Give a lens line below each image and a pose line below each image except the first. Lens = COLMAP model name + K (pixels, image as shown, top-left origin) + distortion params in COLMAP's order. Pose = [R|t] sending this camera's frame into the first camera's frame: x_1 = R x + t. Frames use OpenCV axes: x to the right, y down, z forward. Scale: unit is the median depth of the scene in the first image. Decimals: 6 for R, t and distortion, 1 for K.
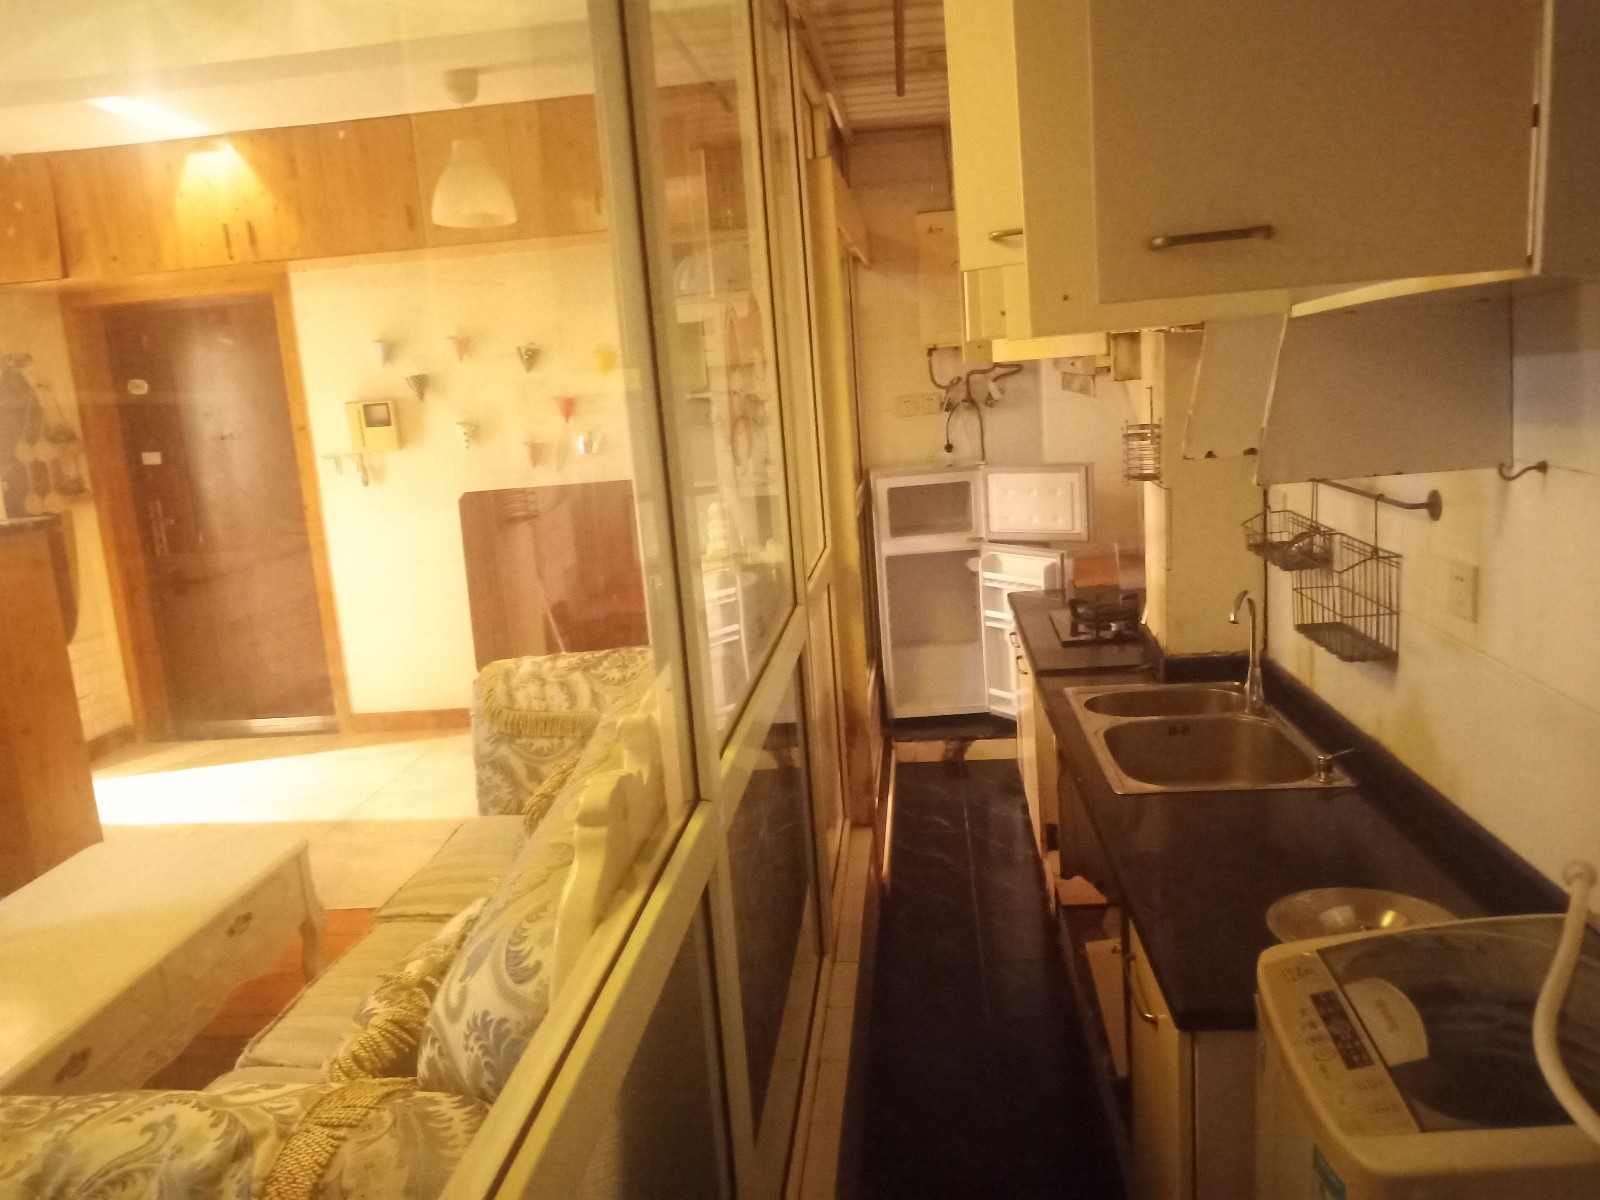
lens RADIAL K [[1233.3, 0, 798.1], [0, 1233.3, 605.6], [0, 0, 1]] dist [0.024569, -0.030314]
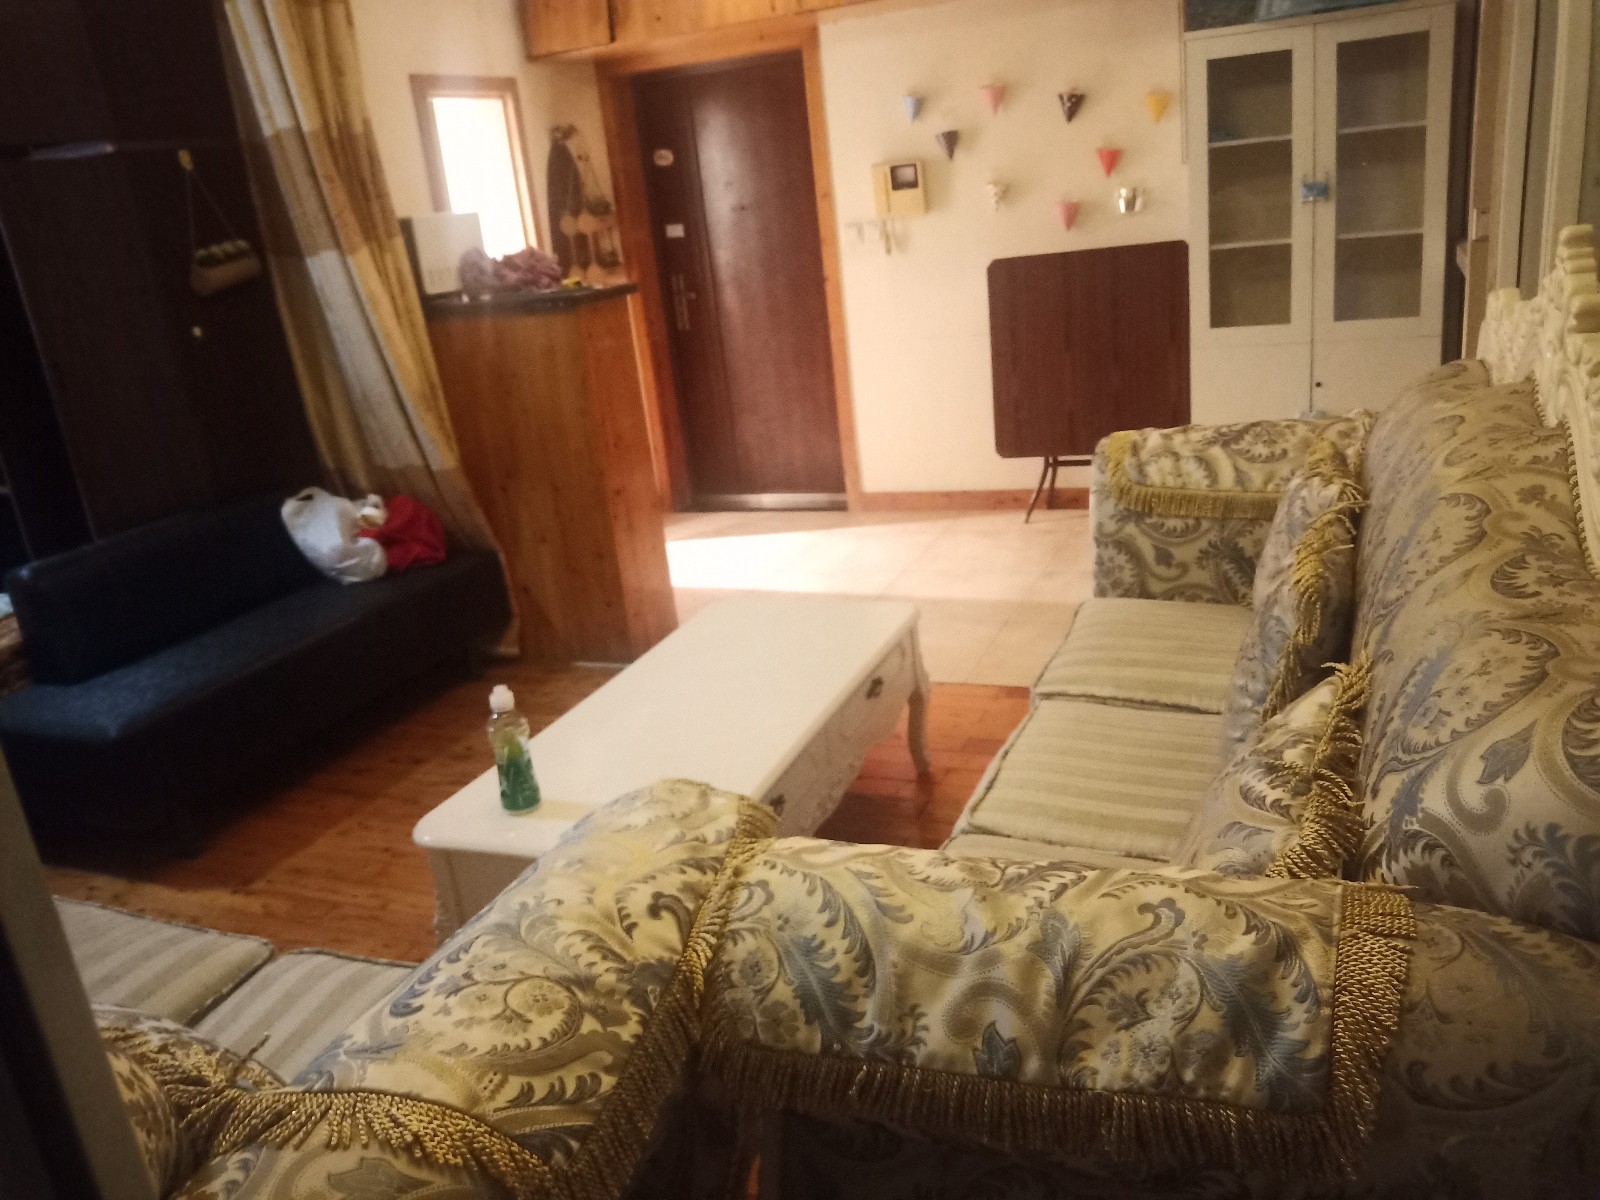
lens RADIAL K [[1233.3, 0, 801.2], [0, 1233.3, 597.1], [0, 0, 1]] dist [0.024569, -0.030314]
pose [[0.959561, 0.061792, -0.274636, -0.215539], [-0.018272, 0.987225, 0.158280, 0.025076], [0.280908, -0.146861, 0.948432, 0.045234]]
